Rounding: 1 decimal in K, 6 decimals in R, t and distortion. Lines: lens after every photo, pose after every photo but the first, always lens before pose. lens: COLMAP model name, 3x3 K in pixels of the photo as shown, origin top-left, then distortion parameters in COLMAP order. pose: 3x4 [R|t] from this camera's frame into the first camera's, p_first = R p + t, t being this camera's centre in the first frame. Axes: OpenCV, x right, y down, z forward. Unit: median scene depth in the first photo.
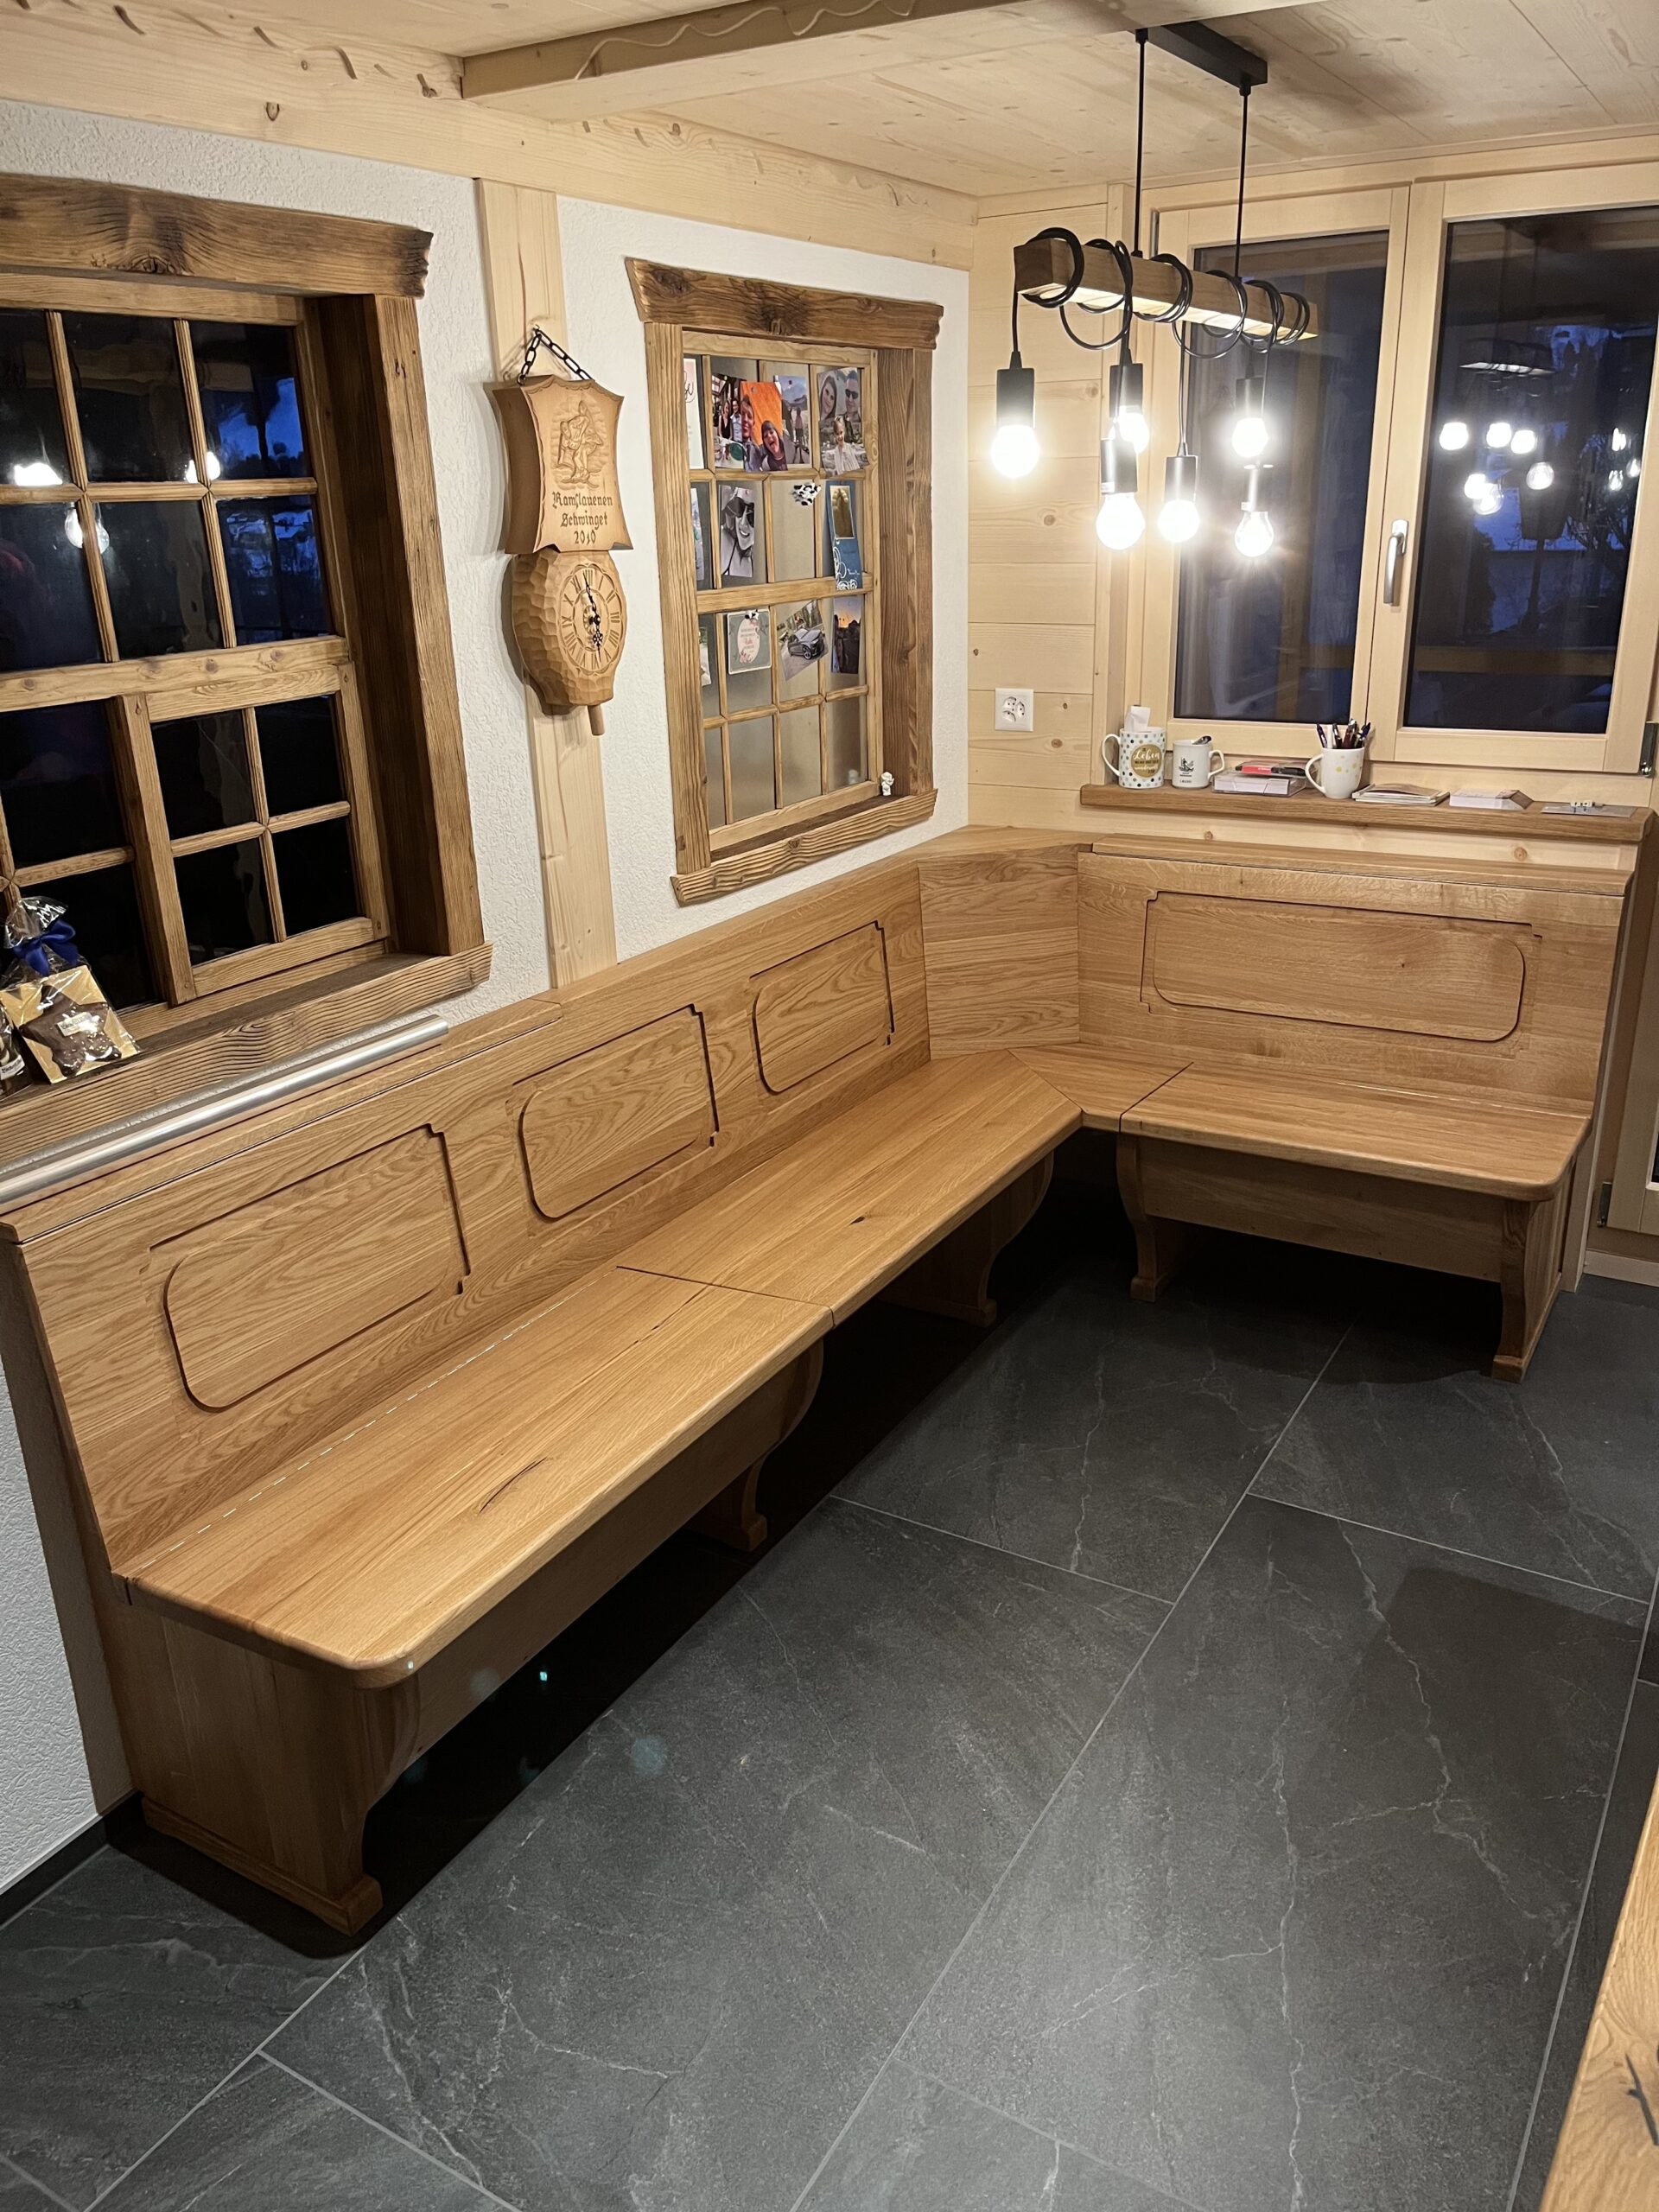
lens RADIAL K [[1669.8, 0, 823.8], [0, 1669.8, 1089.6], [0, 0, 1]] dist [0.008178, -0.005207]
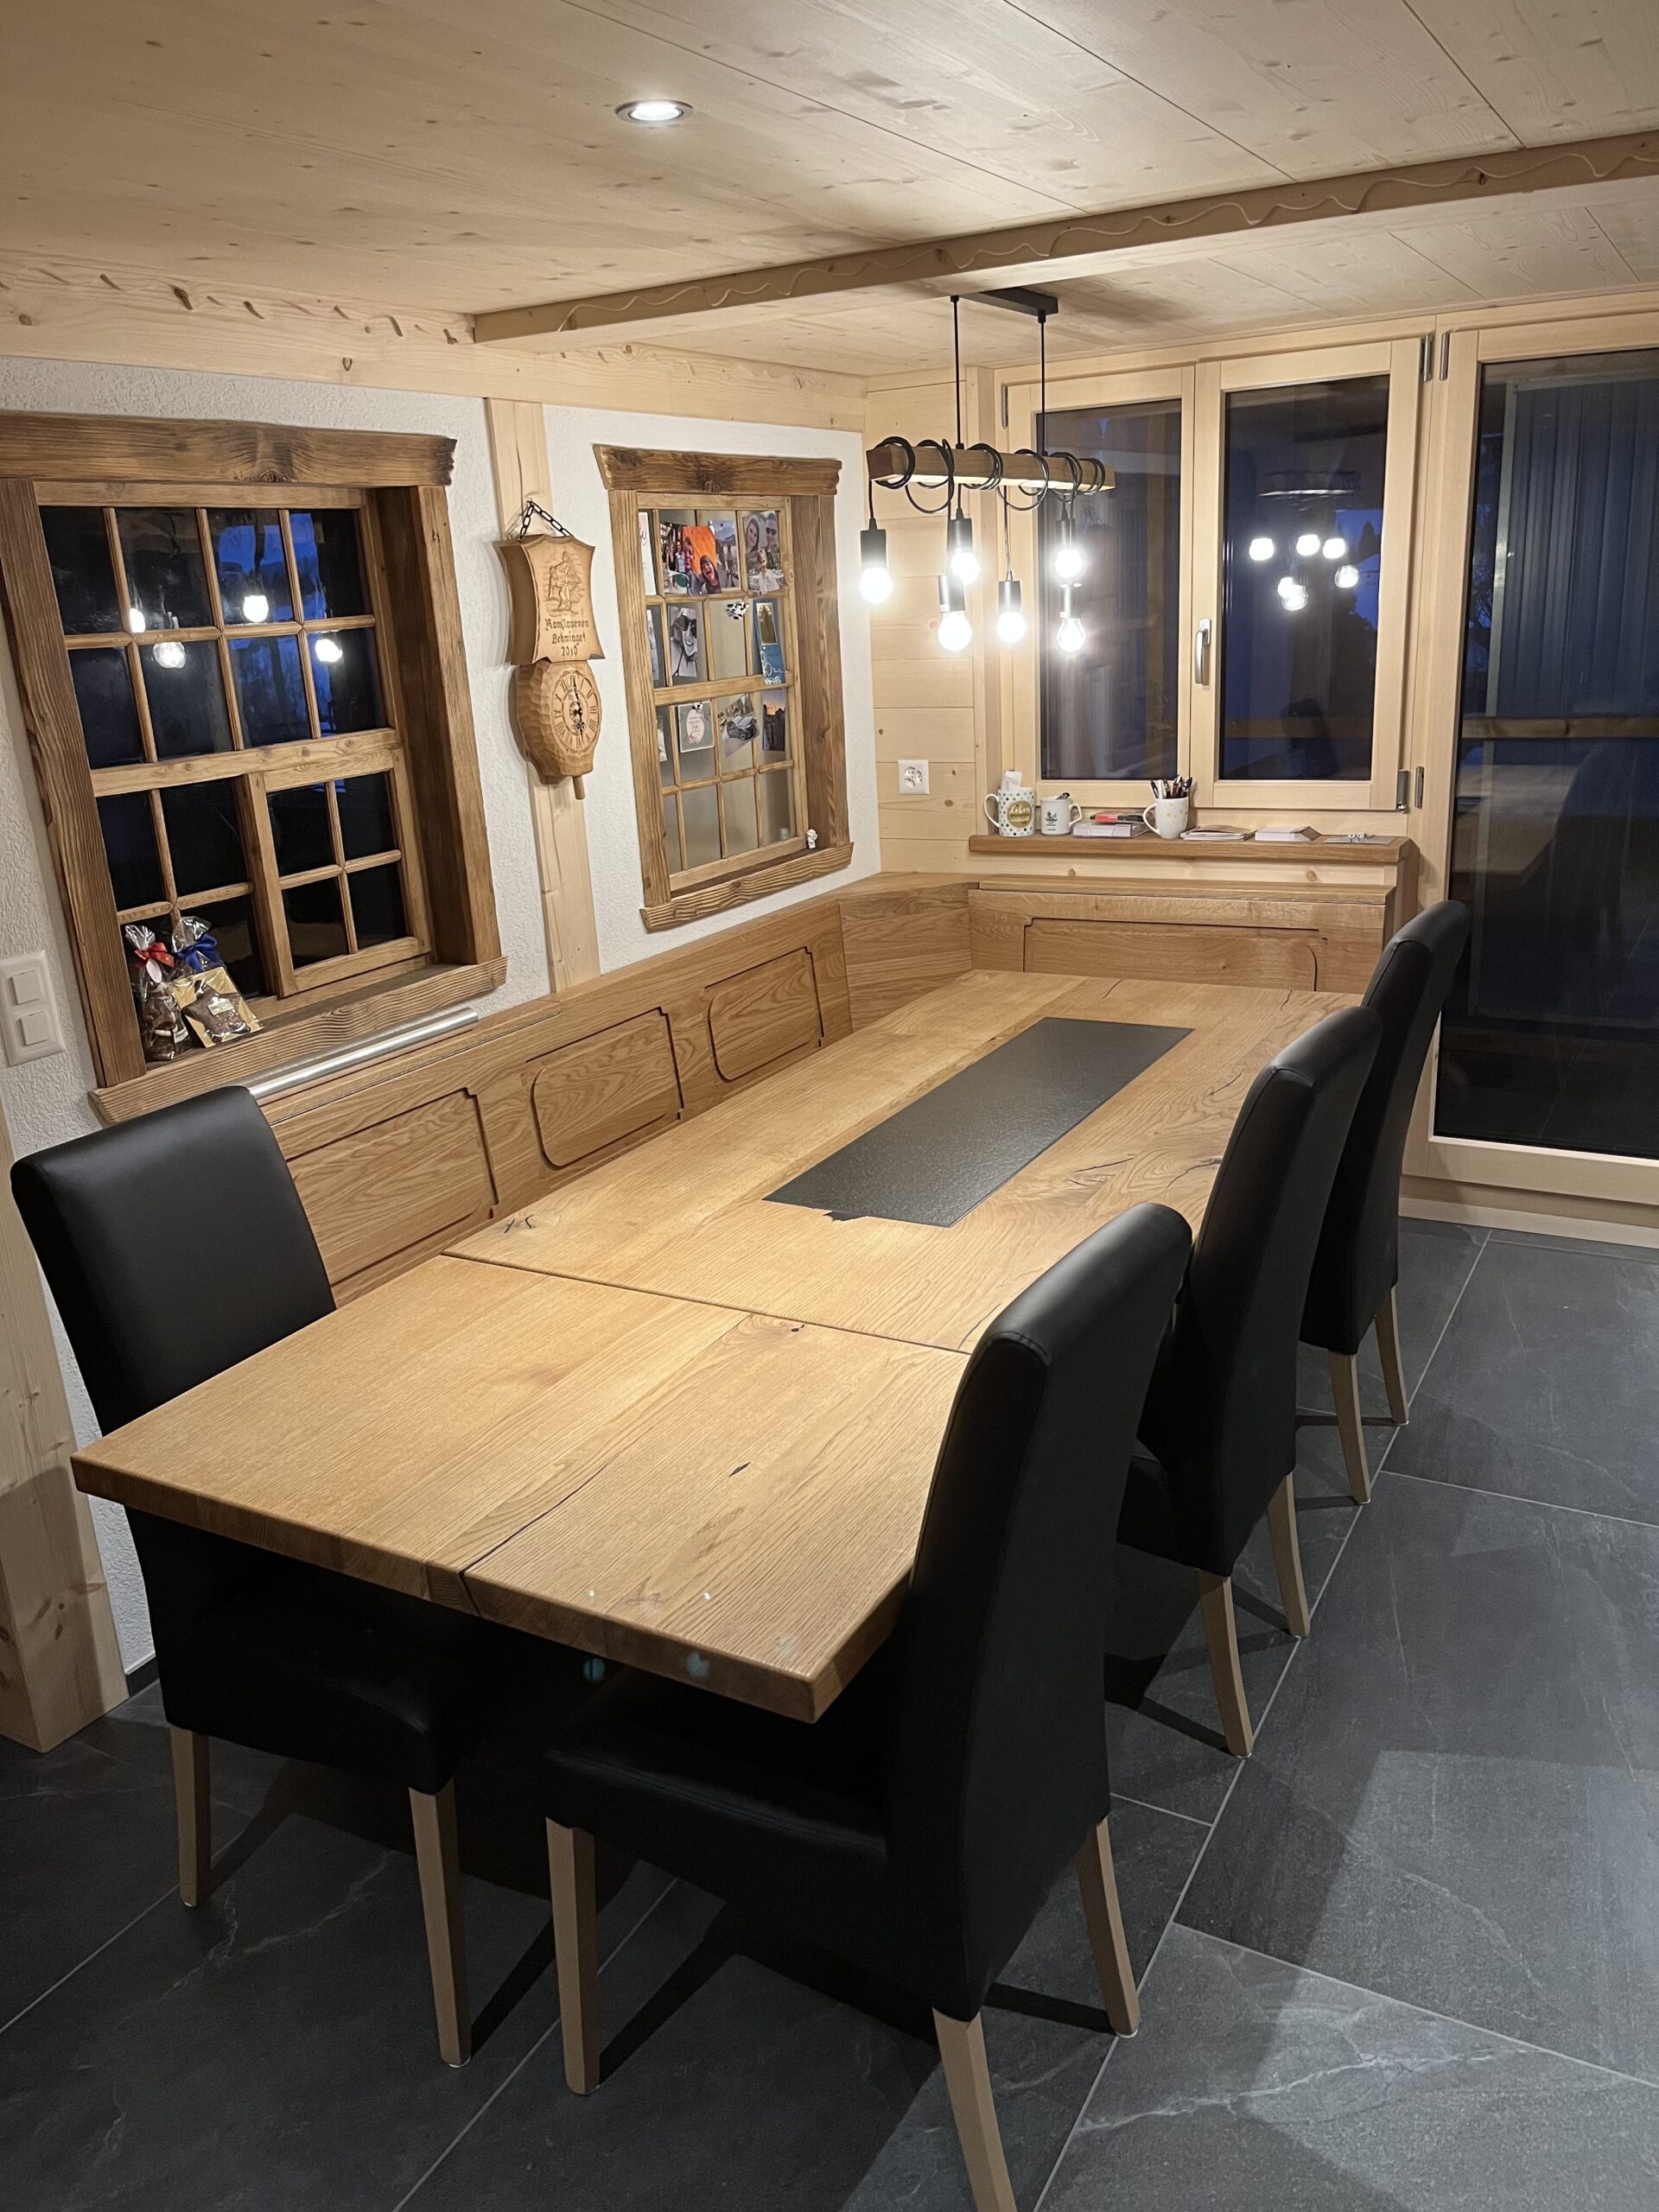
lens RADIAL K [[1667.1, 0, 829.5], [0, 1667.1, 1106.0], [0, 0, 1]] dist [0.007580, -0.001865]
pose [[0.999111, -0.033690, 0.025351, 0.017226], [0.034750, 0.998489, -0.042577, 0.088207], [-0.023878, 0.043420, 0.998771, -0.293292]]
